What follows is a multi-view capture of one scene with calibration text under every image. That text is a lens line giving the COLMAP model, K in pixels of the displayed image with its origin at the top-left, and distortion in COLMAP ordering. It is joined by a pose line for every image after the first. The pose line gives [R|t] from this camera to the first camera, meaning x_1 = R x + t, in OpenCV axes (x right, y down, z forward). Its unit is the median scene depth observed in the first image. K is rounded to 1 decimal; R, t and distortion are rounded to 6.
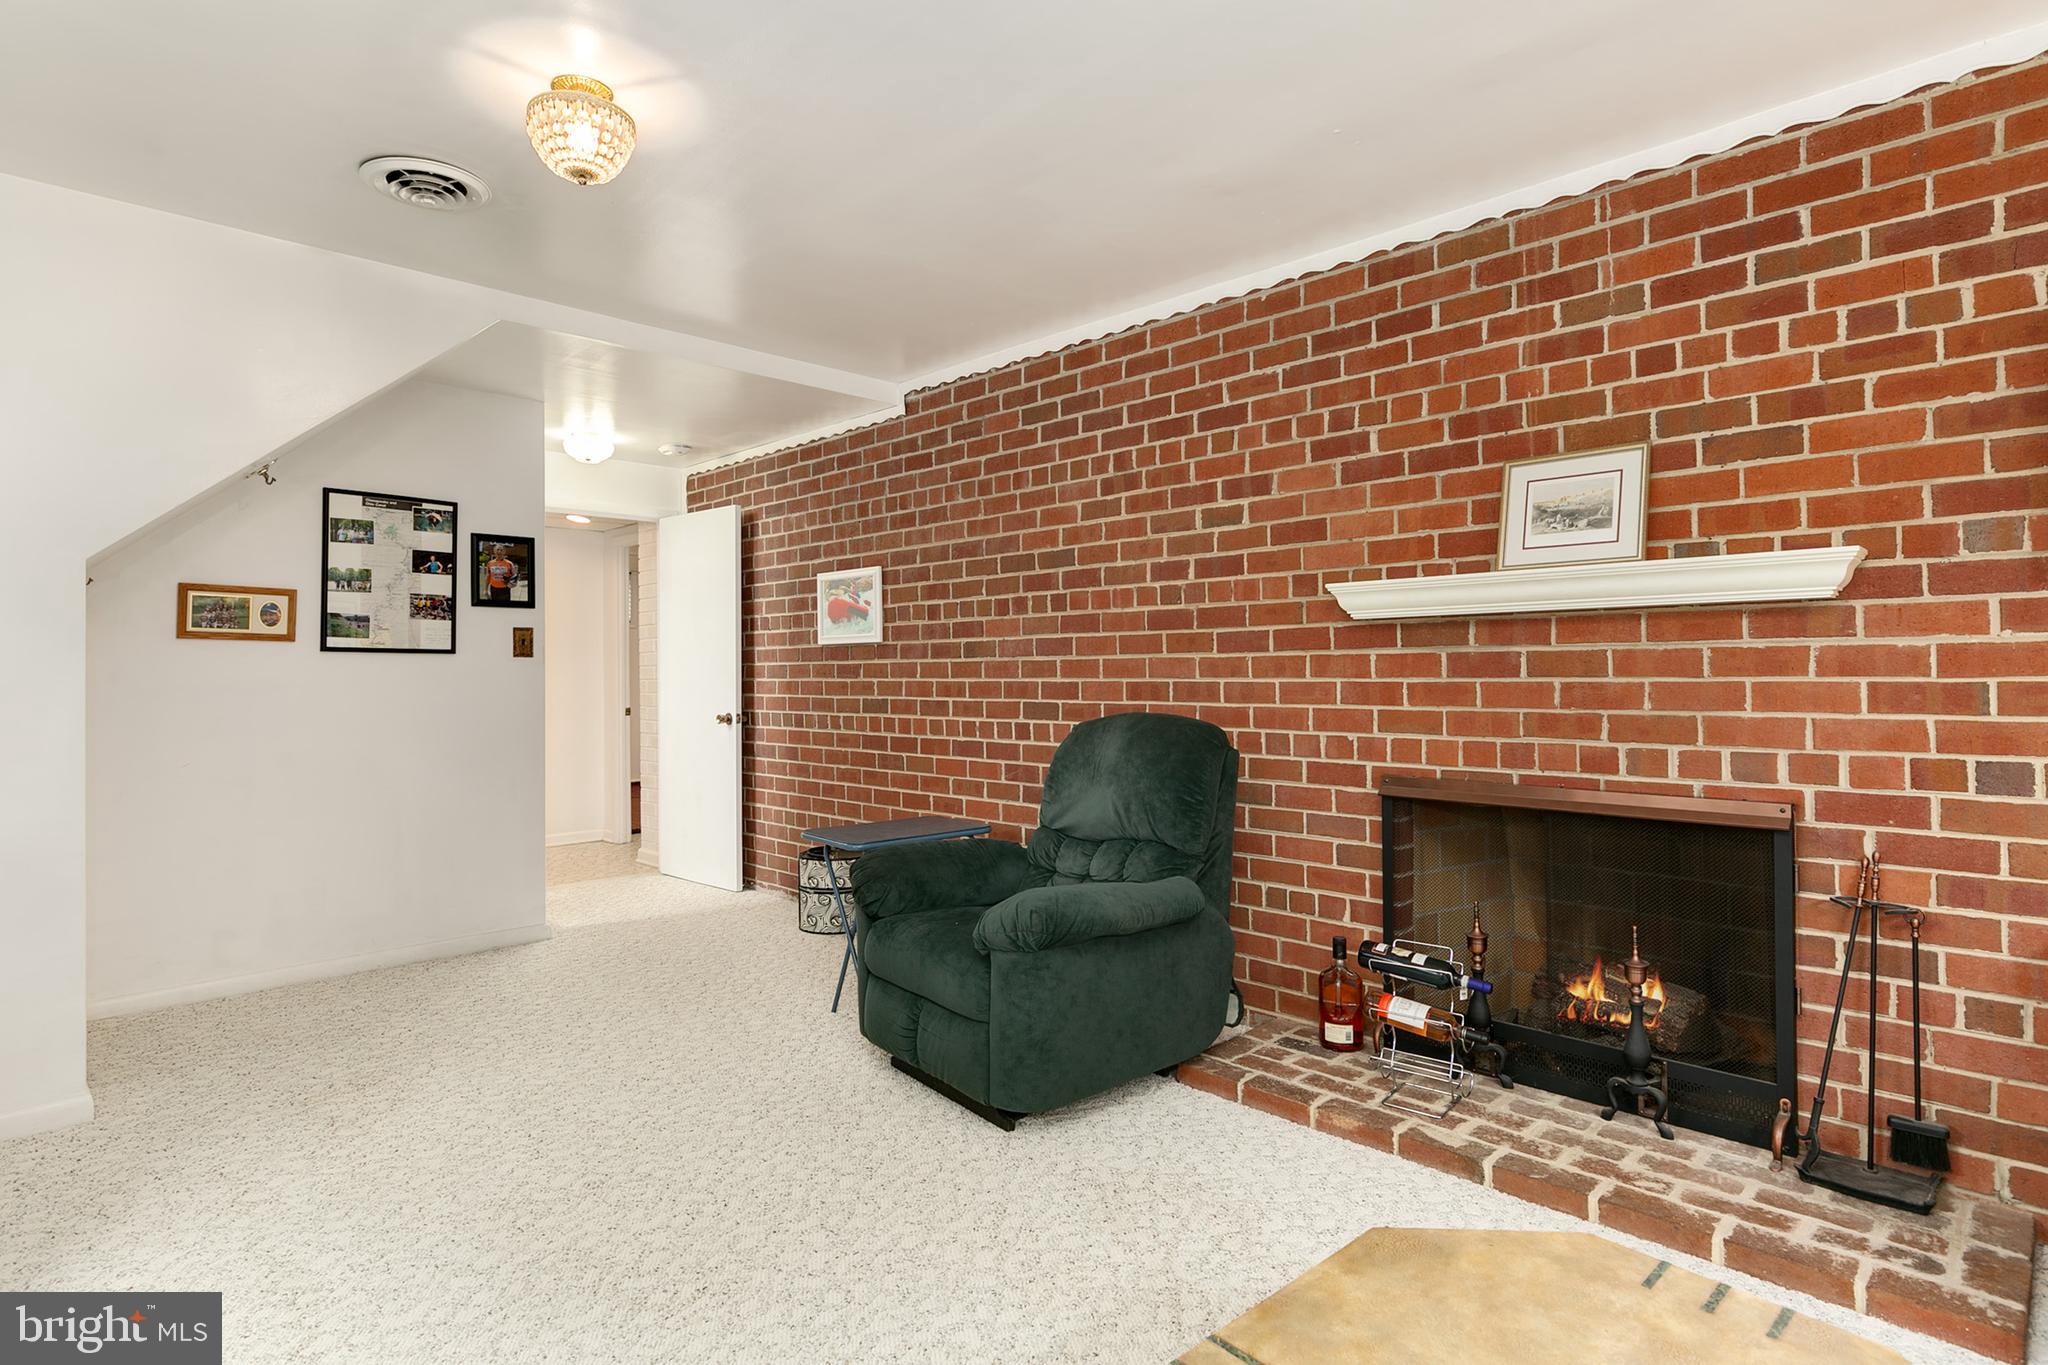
lens RADIAL K [[1046.4, 0, 998.6], [0, 1046.4, 674.1], [0, 0, 1]] dist [0.001423, 0.000386]
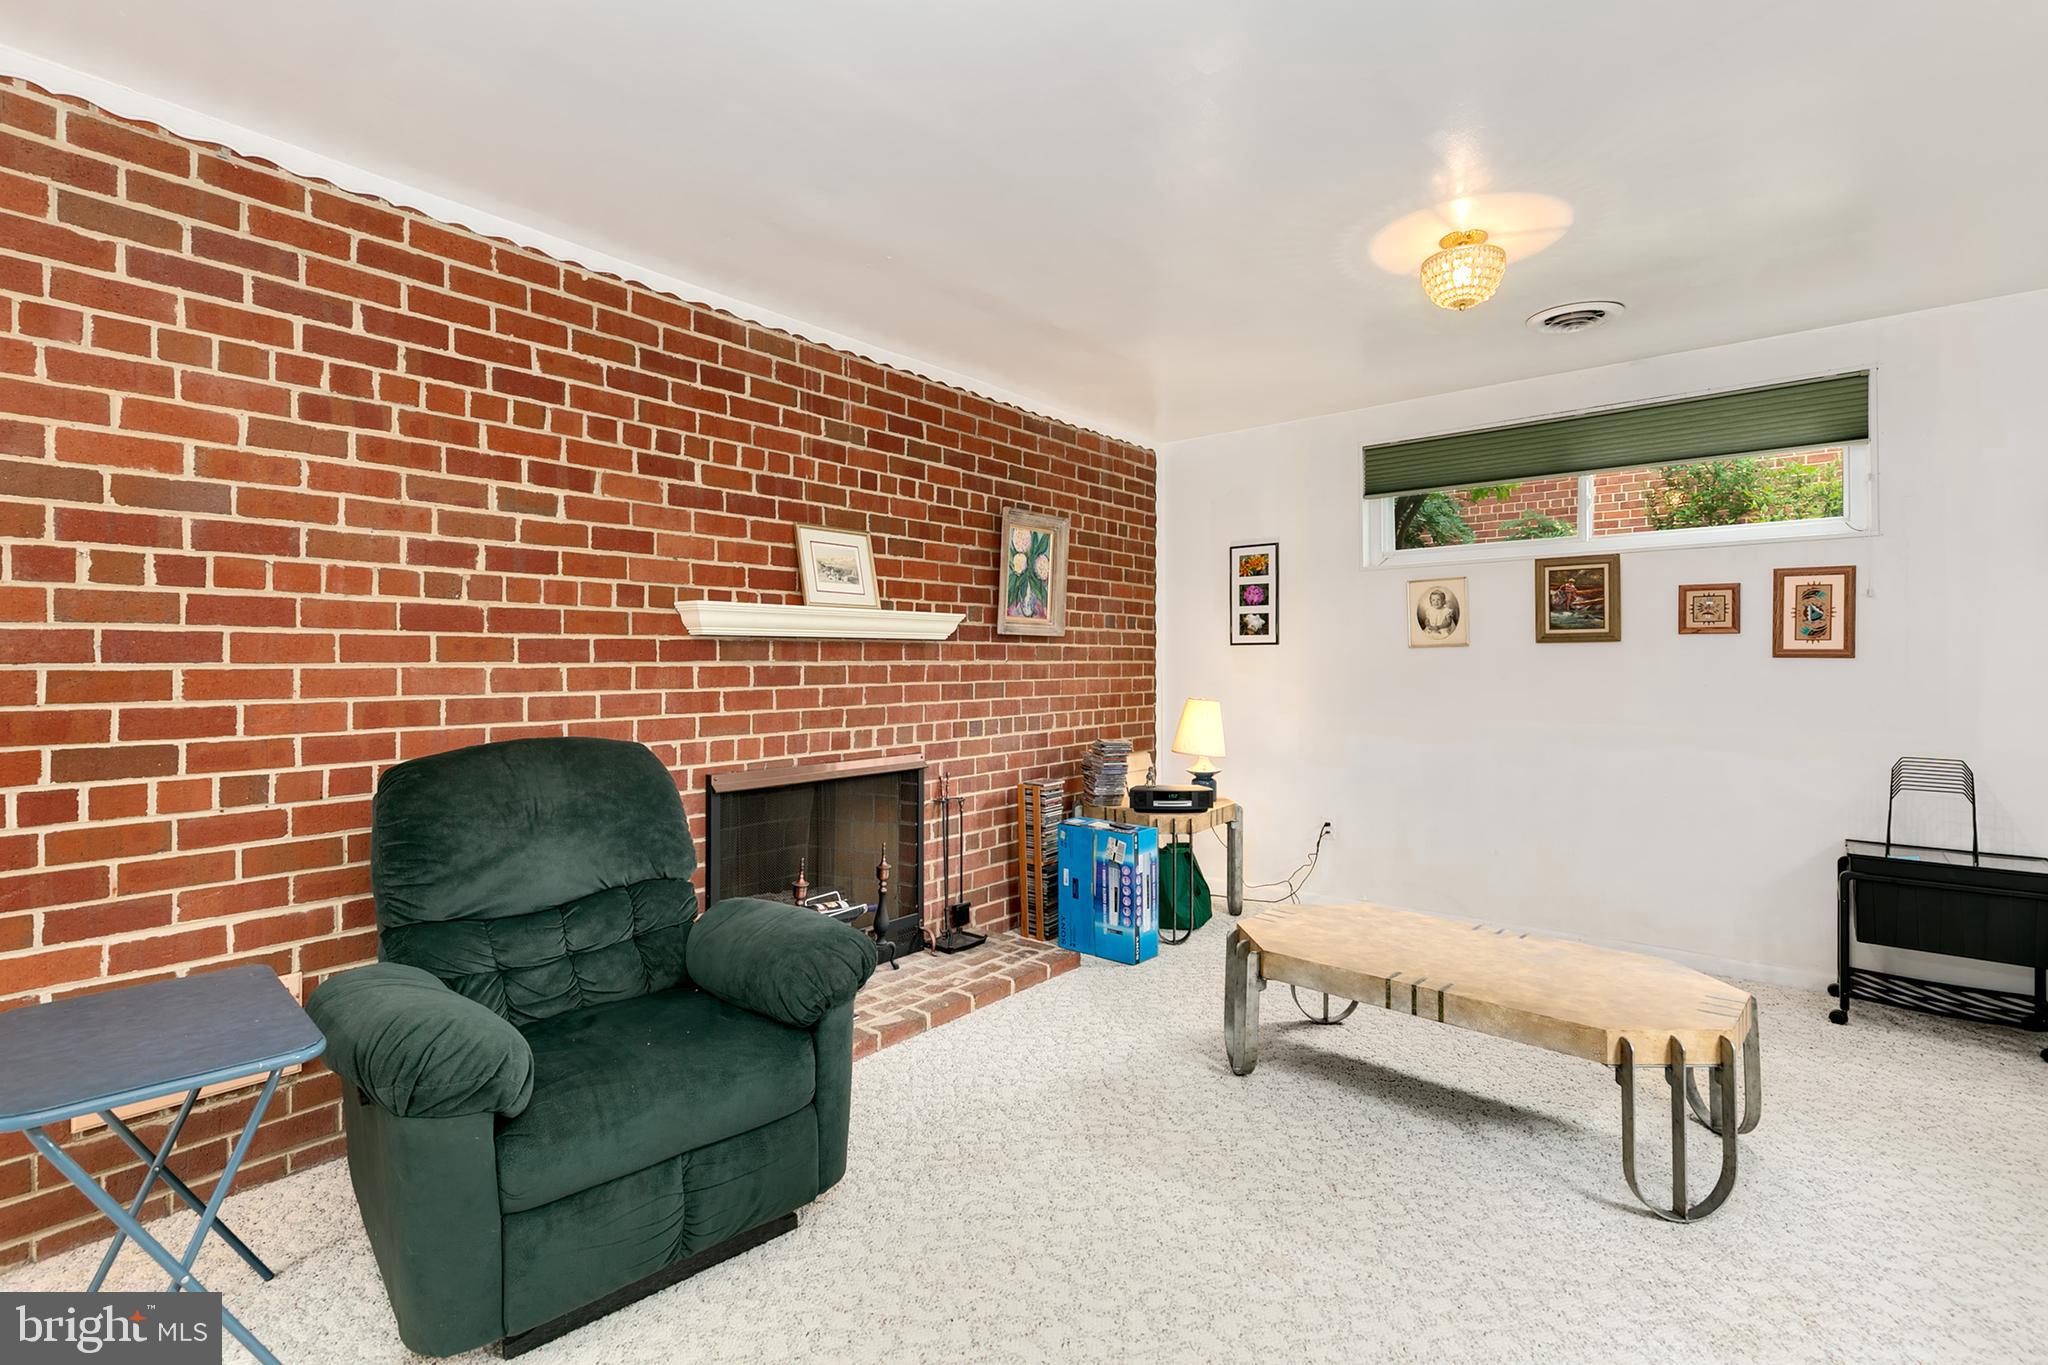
lens RADIAL K [[941.4, 0, 1029.6], [0, 941.4, 669.6], [0, 0, 1]] dist [0.006107, -0.000534]
pose [[-0.108308, 0.001179, 0.994117, -0.679864], [0.007118, 0.999975, -0.000410, -0.013384], [-0.994092, 0.007032, -0.108314, 0.780824]]
